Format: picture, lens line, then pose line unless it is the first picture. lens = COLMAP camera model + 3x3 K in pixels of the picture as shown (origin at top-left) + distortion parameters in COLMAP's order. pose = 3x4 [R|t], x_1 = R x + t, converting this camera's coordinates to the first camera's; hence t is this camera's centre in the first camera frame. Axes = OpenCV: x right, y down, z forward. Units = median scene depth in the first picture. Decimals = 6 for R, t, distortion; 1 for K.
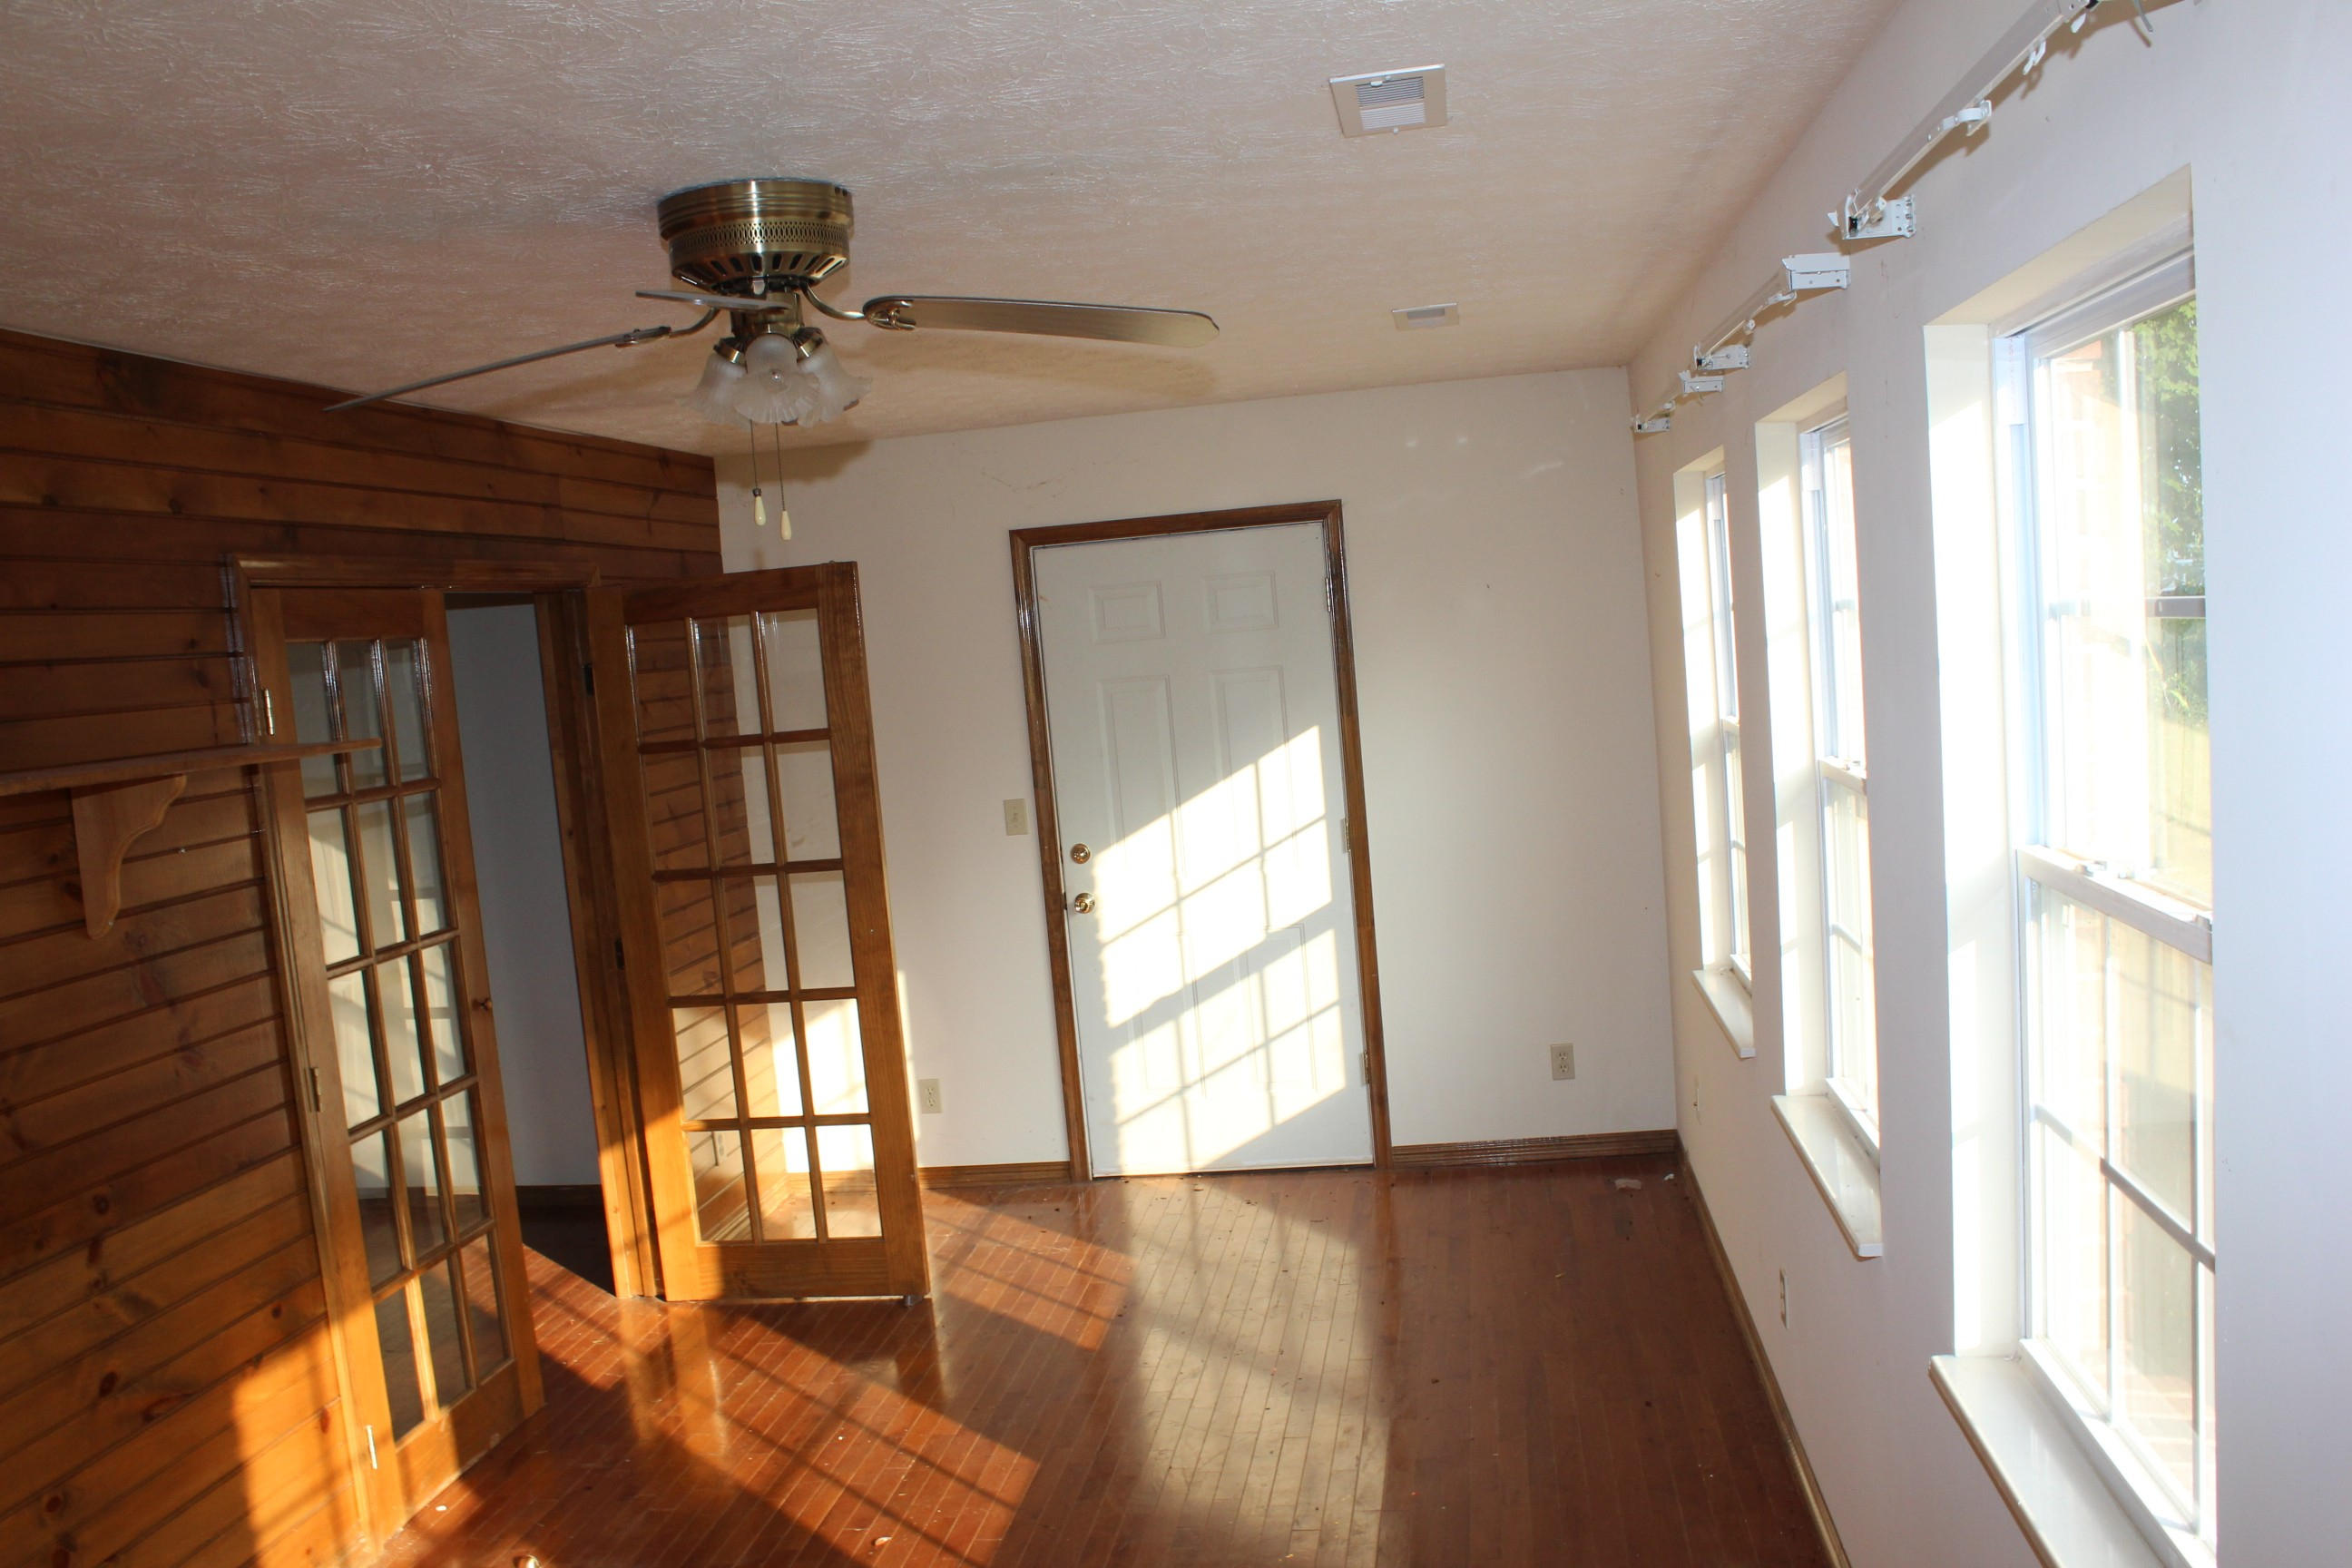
lens RADIAL K [[1943.7, 0, 1171.0], [0, 1943.7, 826.6], [0, 0, 1]] dist [-0.170943, 0.174595]
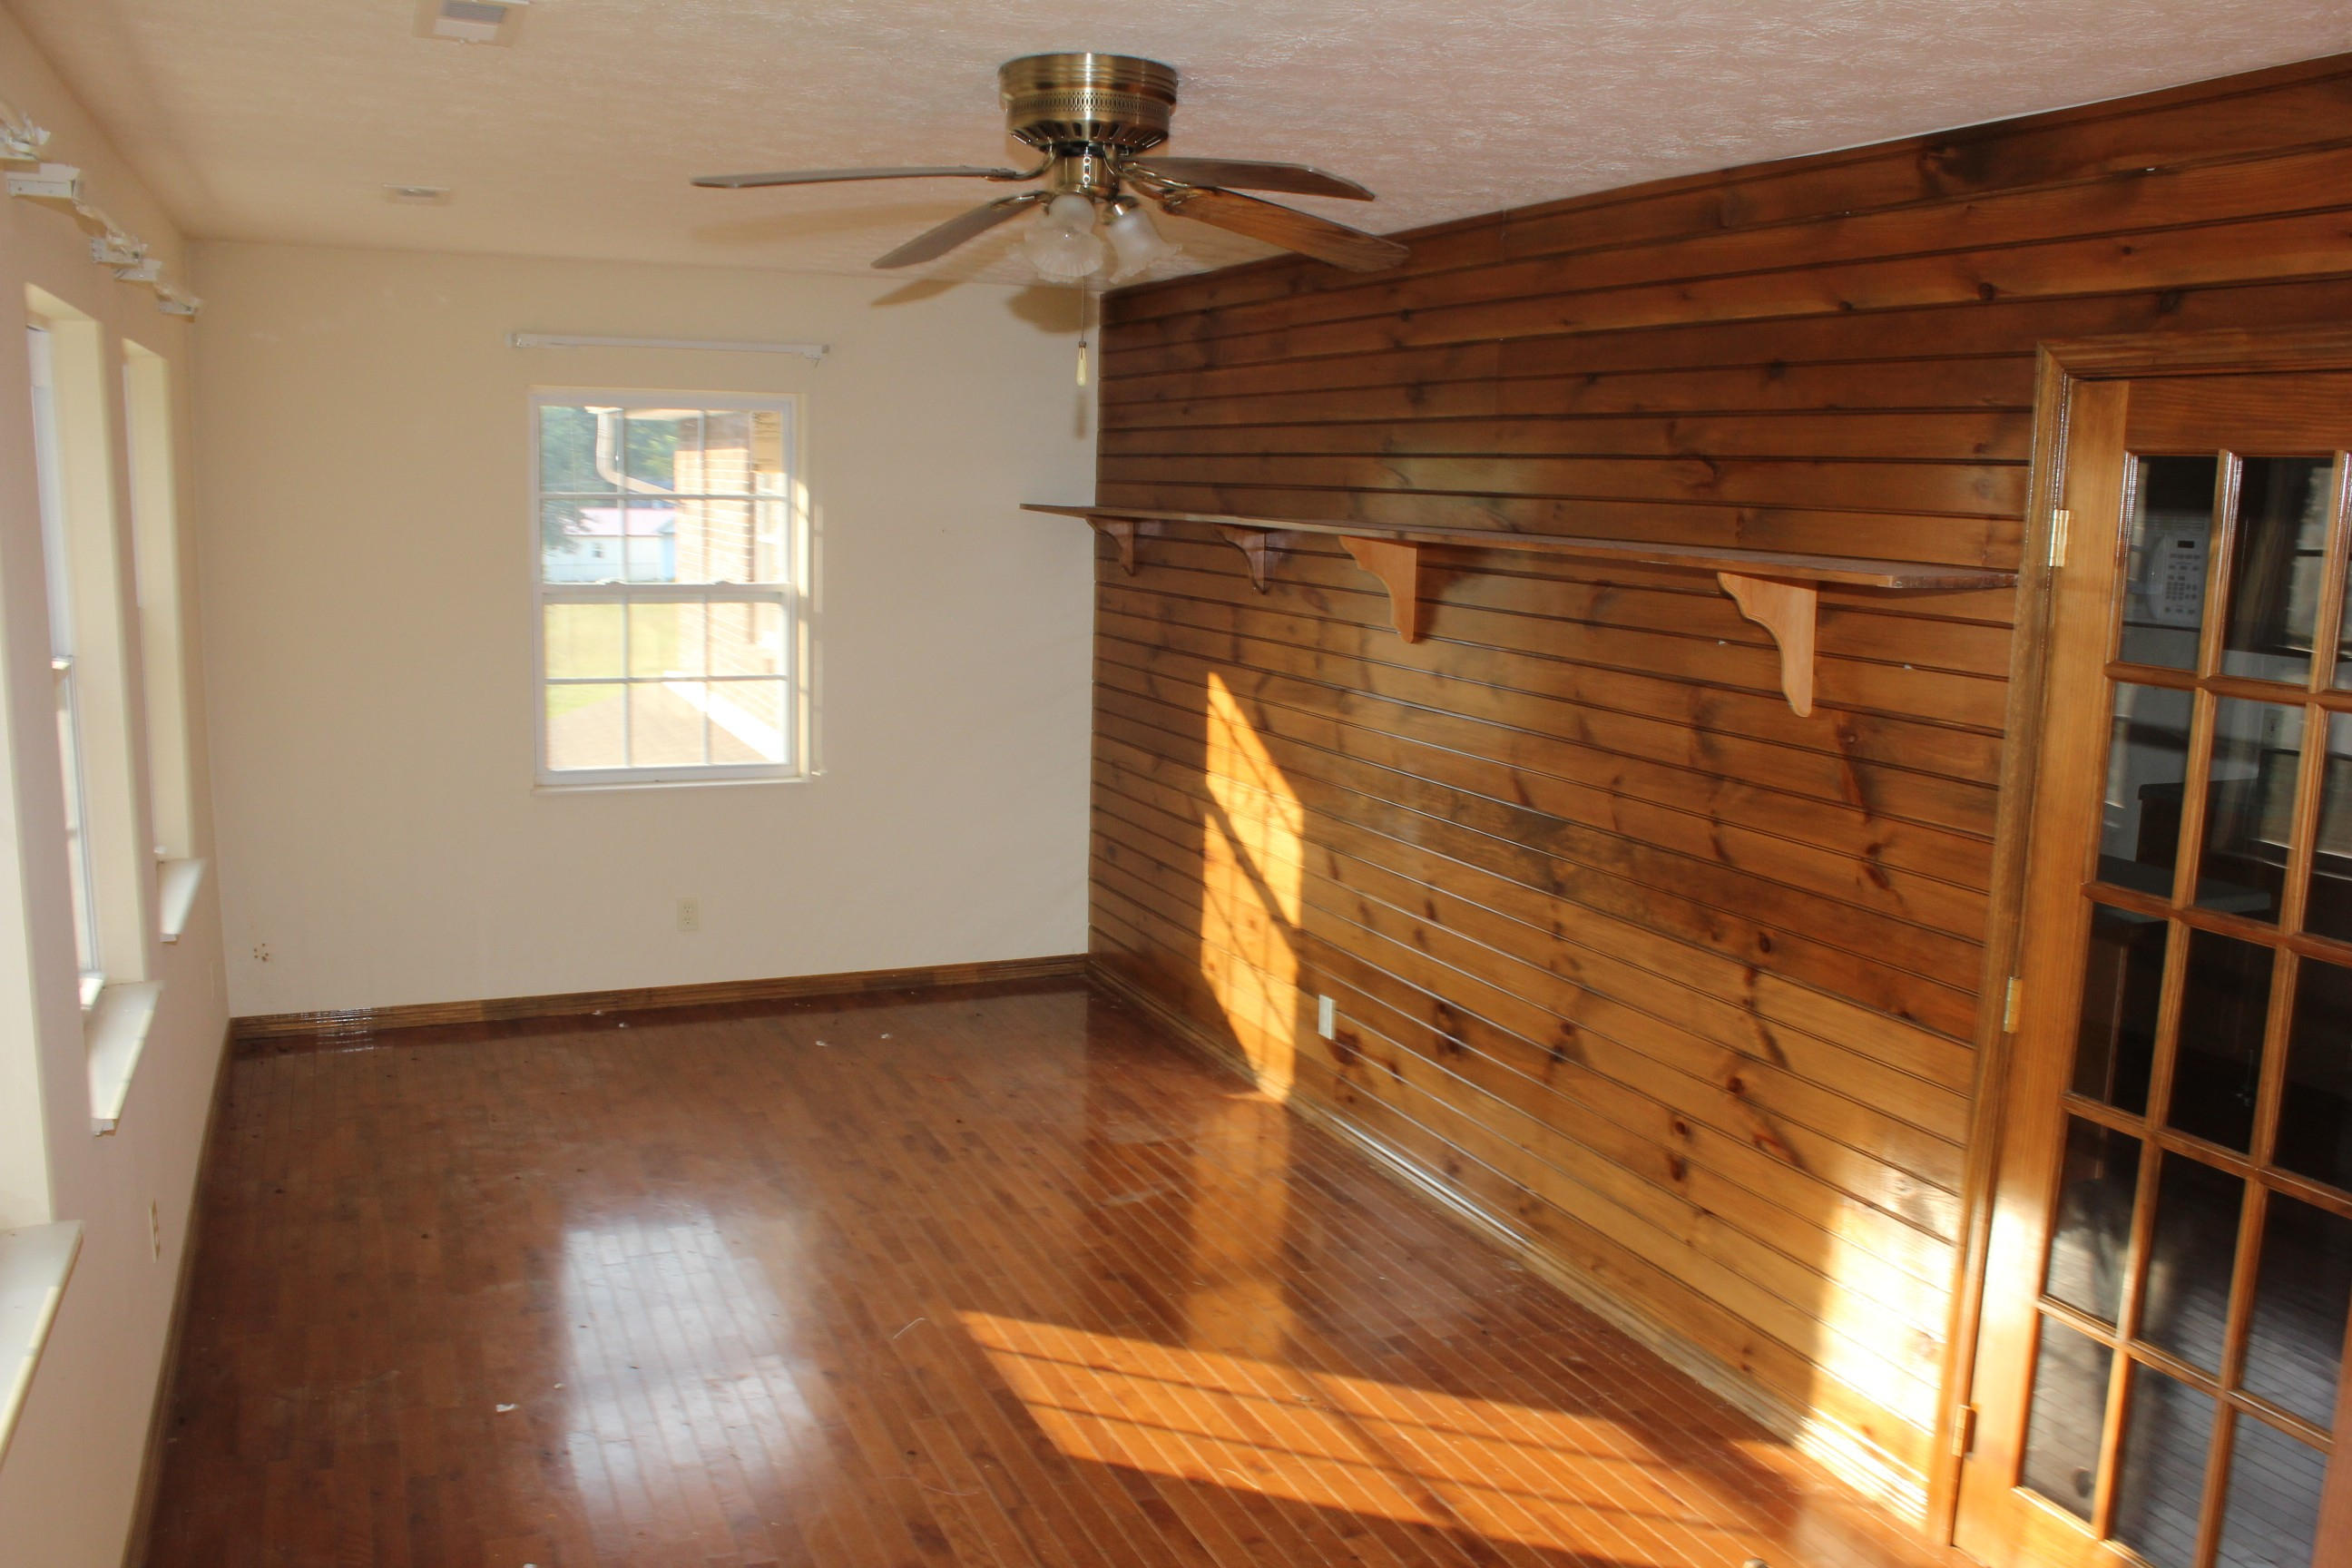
lens RADIAL K [[1943.7, 0, 1171.0], [0, 1943.7, 826.6], [0, 0, 1]] dist [-0.170943, 0.174595]
pose [[-0.848989, 0.151317, -0.506282, 0.311779], [-0.010070, 0.953314, 0.301812, -0.213121], [0.528315, 0.261334, -0.807829, 1.736436]]
